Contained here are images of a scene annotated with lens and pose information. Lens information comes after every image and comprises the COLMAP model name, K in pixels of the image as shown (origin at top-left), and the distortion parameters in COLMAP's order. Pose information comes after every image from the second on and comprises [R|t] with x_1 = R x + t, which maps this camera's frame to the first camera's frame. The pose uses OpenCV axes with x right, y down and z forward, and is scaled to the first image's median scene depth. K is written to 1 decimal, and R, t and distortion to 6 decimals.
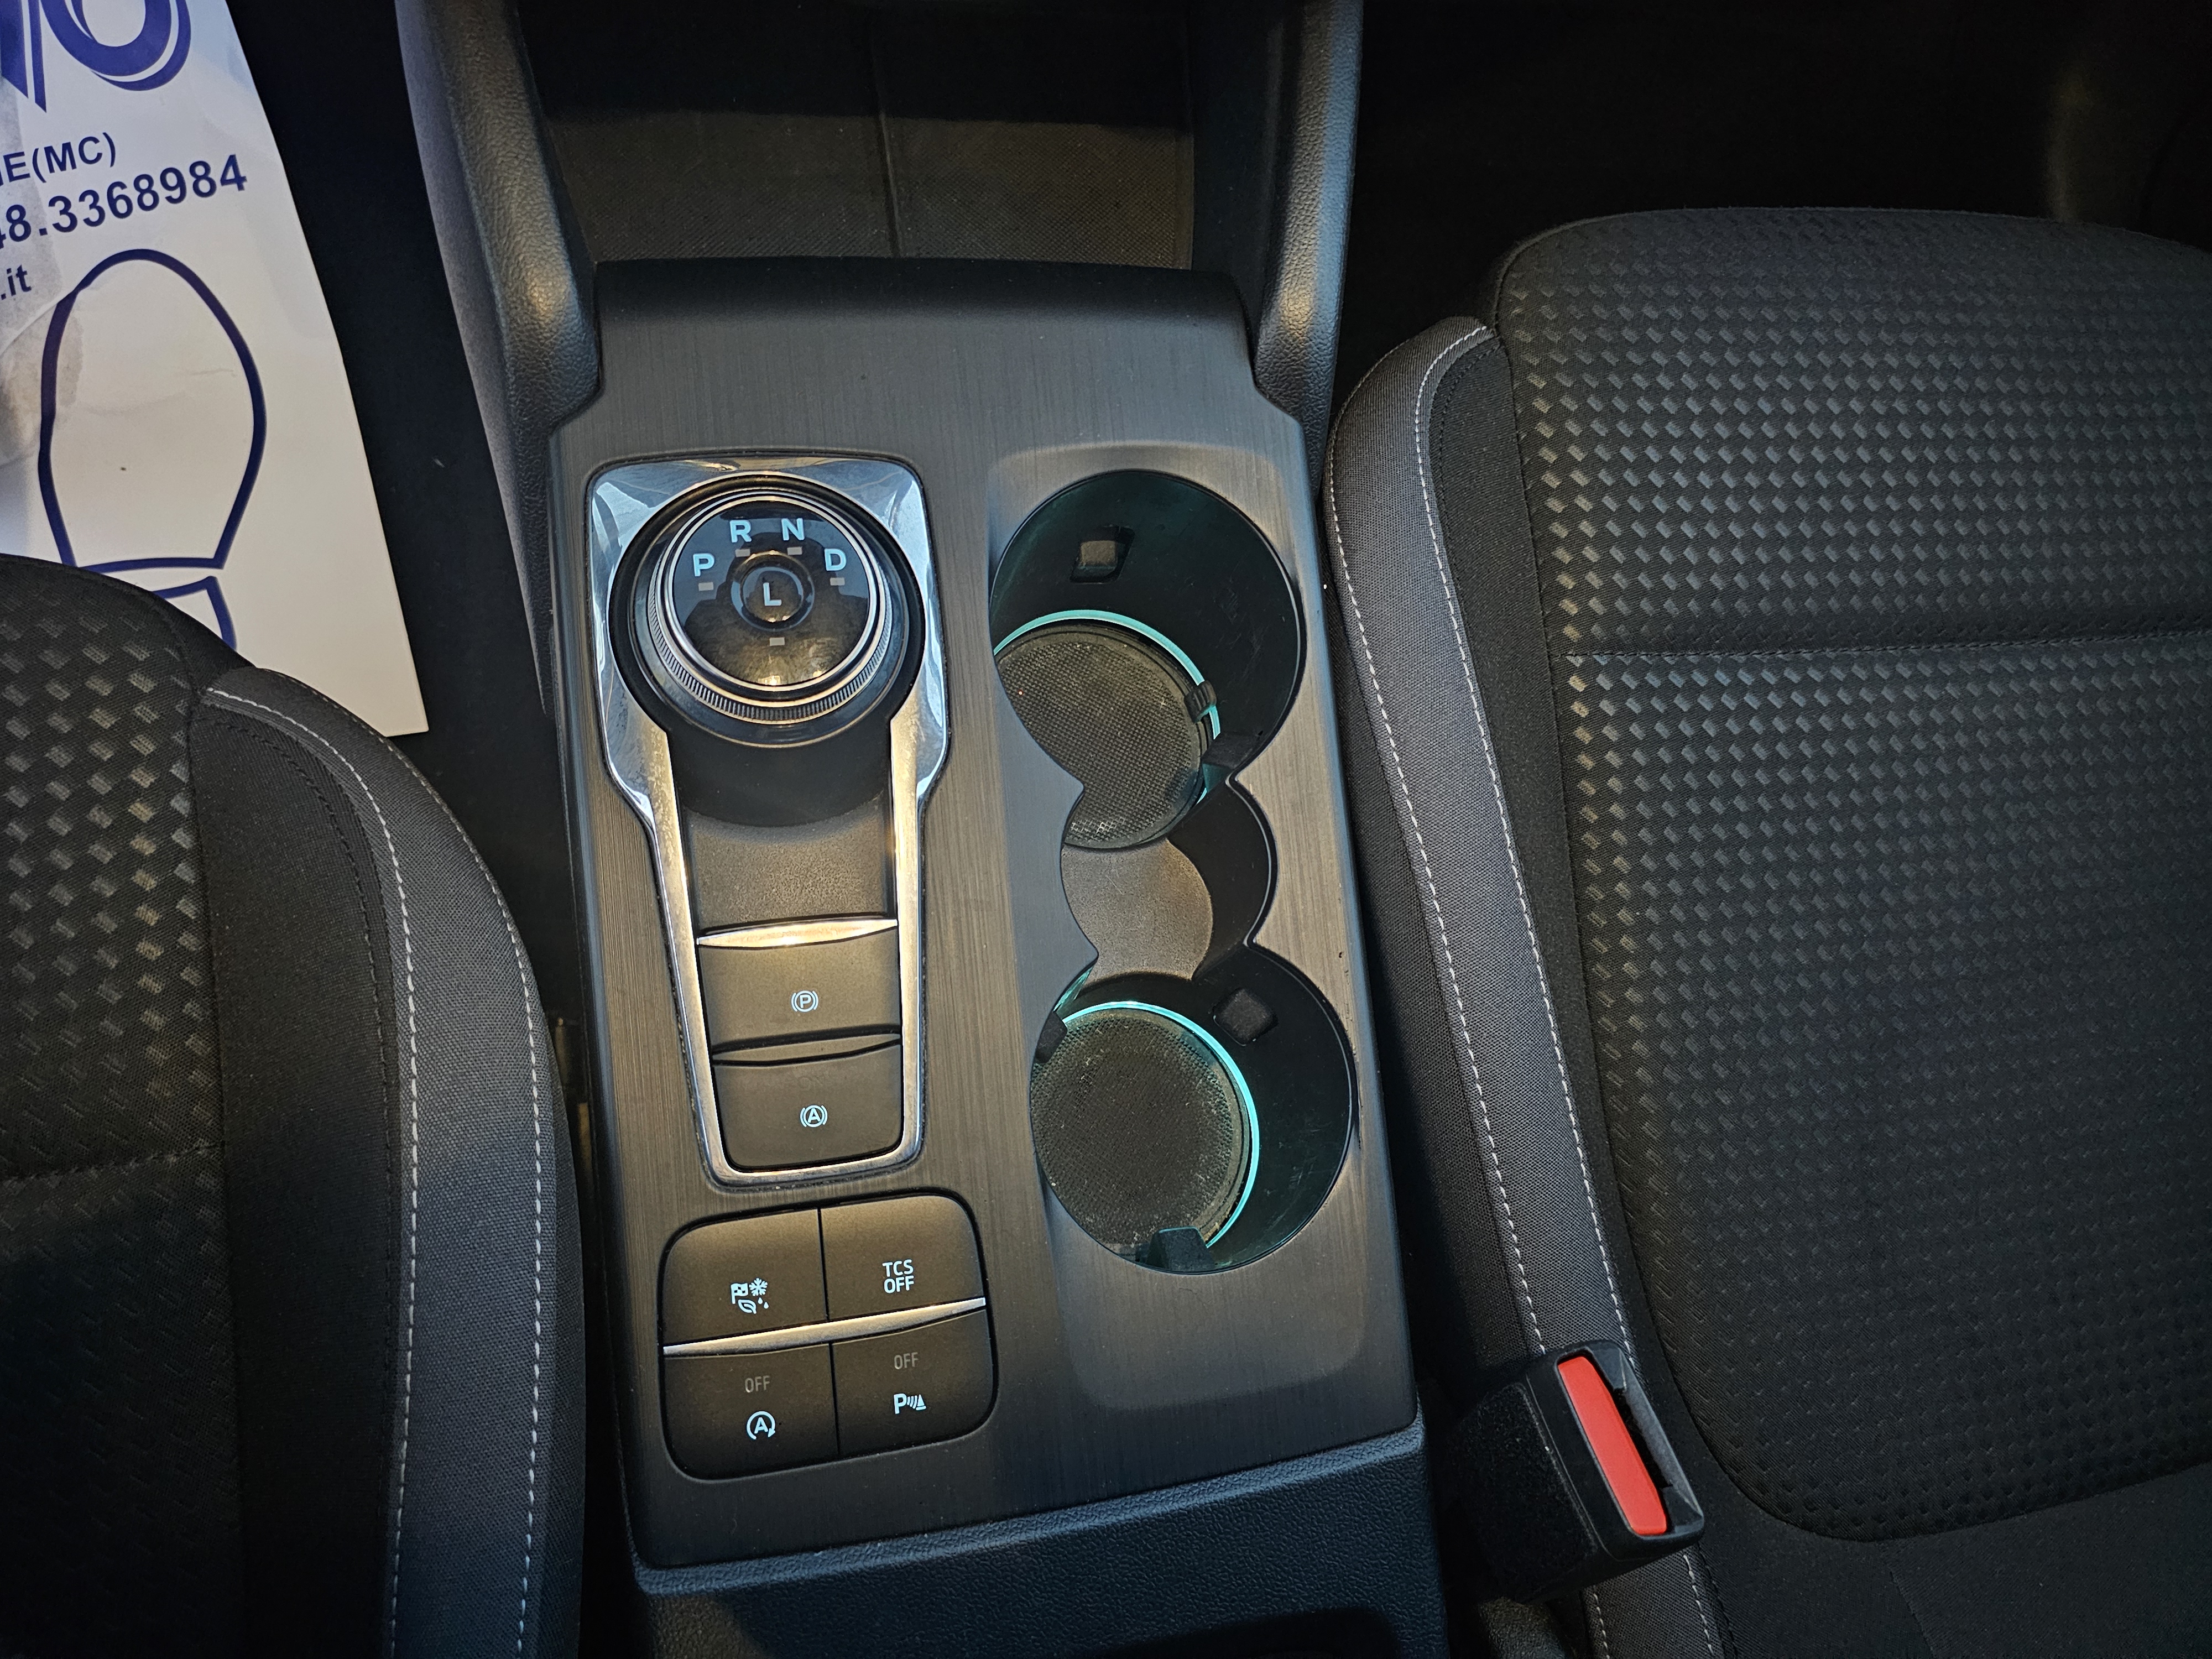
lens RADIAL K [[1482.1, 0, 1128.2], [0, 1482.1, 832.2], [0, 0, 1]] dist [0.056891, -0.055489]
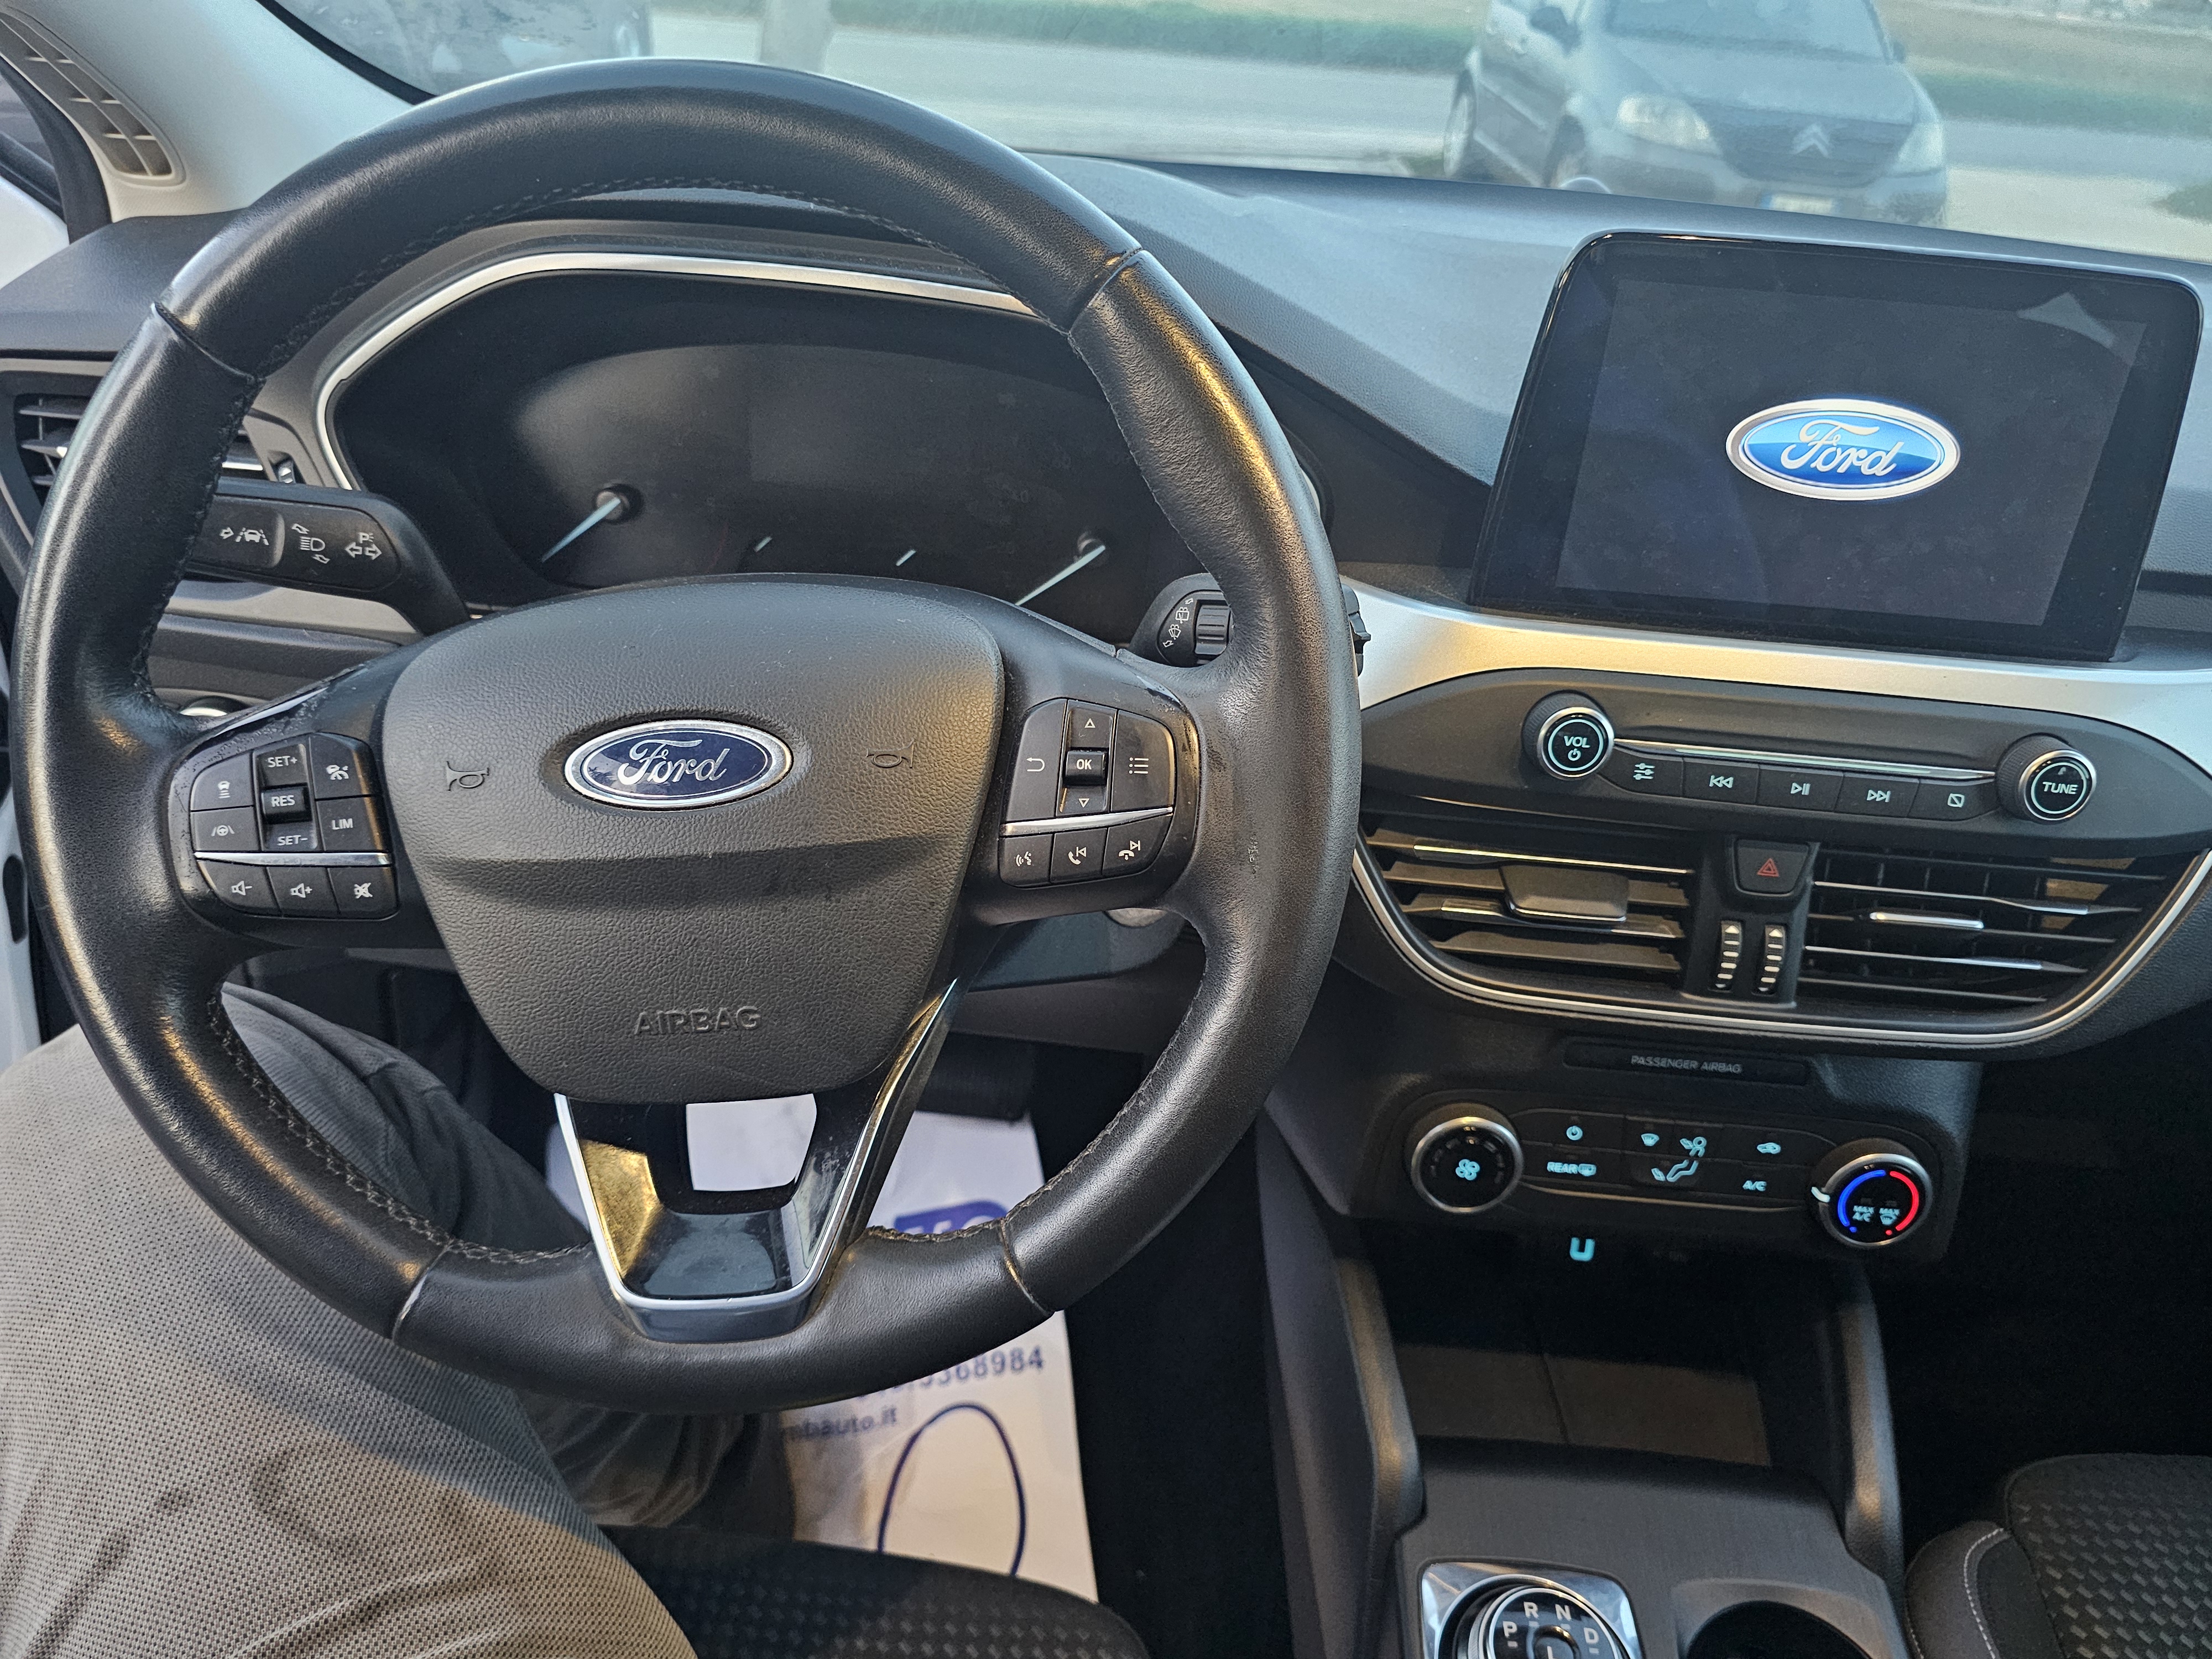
lens RADIAL K [[1482.1, 0, 1123.1], [0, 1482.1, 811.1], [0, 0, 1]] dist [0.056891, -0.055489]
pose [[0.969388, -0.029461, -0.243761, -0.228480], [-0.147864, 0.722523, -0.675350, 0.288771], [0.196019, 0.690719, 0.696049, -0.701098]]
